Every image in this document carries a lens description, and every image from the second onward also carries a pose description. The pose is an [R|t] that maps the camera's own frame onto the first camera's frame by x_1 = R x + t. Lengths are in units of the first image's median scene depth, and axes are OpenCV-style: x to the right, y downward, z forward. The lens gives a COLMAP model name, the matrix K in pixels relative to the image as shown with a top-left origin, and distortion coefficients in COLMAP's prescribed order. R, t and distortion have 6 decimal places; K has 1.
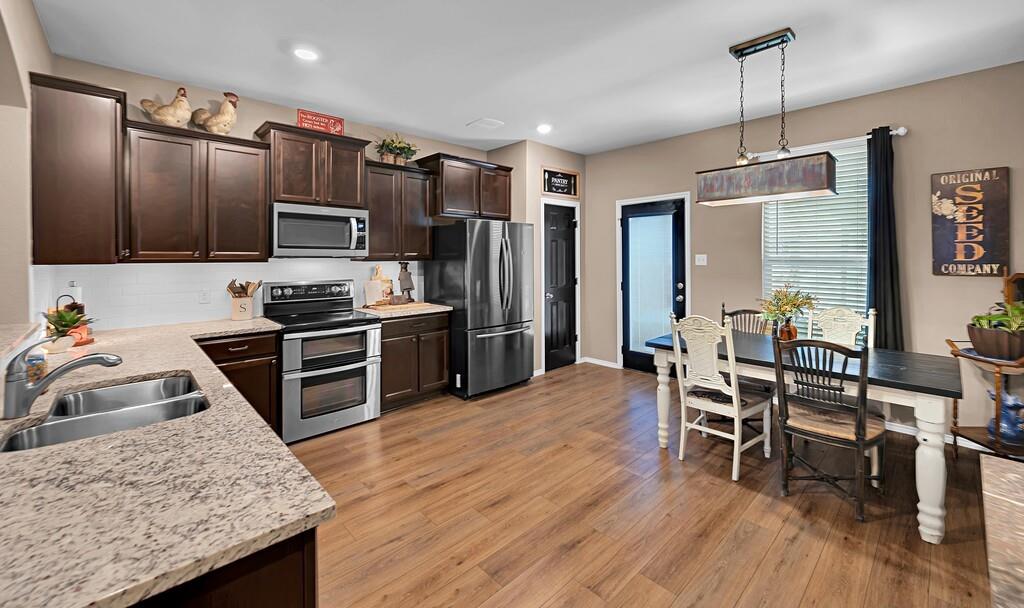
lens RADIAL K [[411.5, 0, 509.6], [0, 411.5, 255.8], [0, 0, 1]] dist [0.000600, 0.000010]
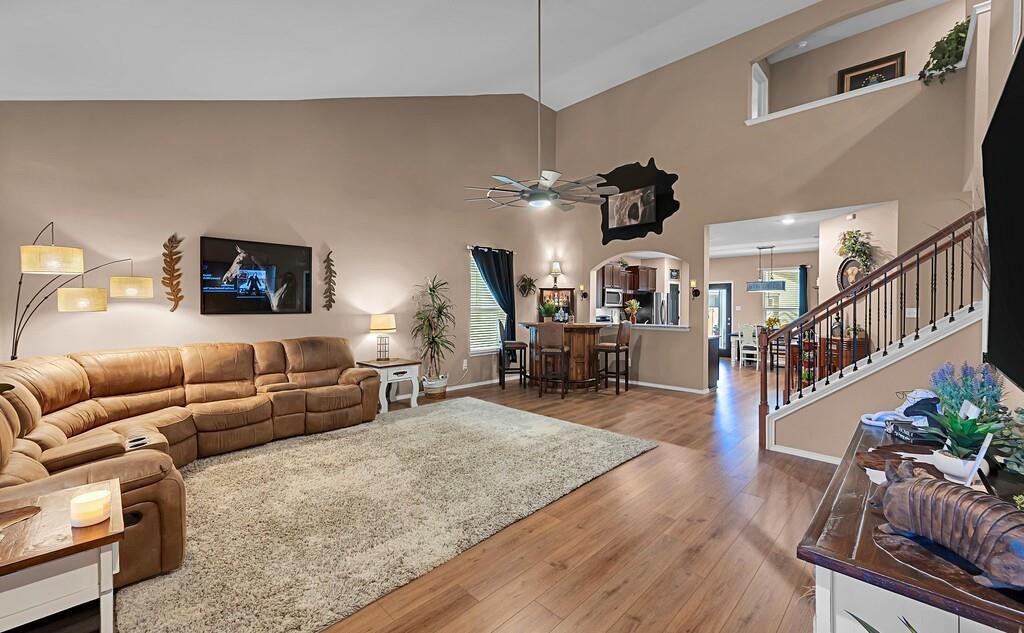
lens RADIAL K [[410.7, 0, 515.6], [0, 410.7, 309.3], [0, 0, 1]] dist [-0.000722, -0.000039]
pose [[0.999249, 0.003838, 0.038557, -0.934748], [-0.004084, 0.999972, 0.006308, 0.005948], [-0.038532, -0.006461, 0.999236, -1.366740]]
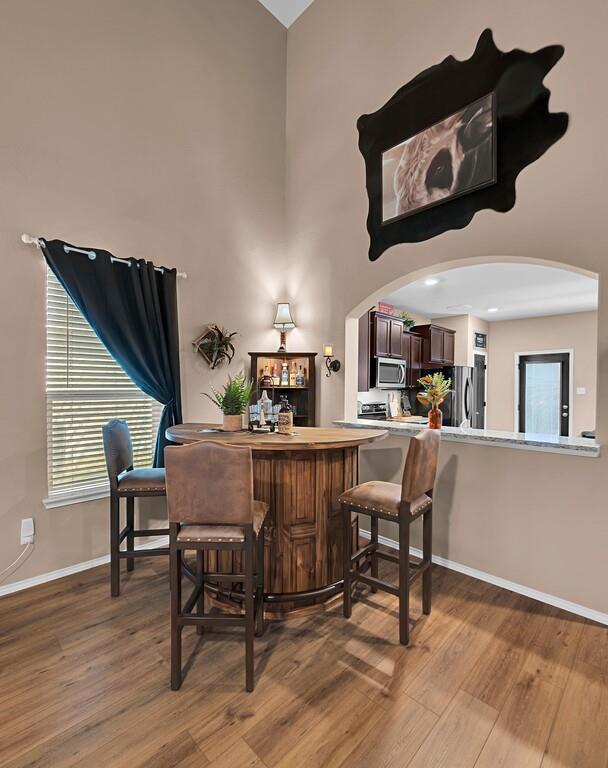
lens RADIAL K [[364.0, 0, 302.1], [0, 364.0, 388.7], [0, 0, 1]] dist [-0.000905, -0.000235]
pose [[0.999354, 0.007110, 0.035214, -0.664131], [-0.007354, 0.999950, 0.006792, -0.000260], [-0.035164, -0.007046, 0.999357, -0.385169]]
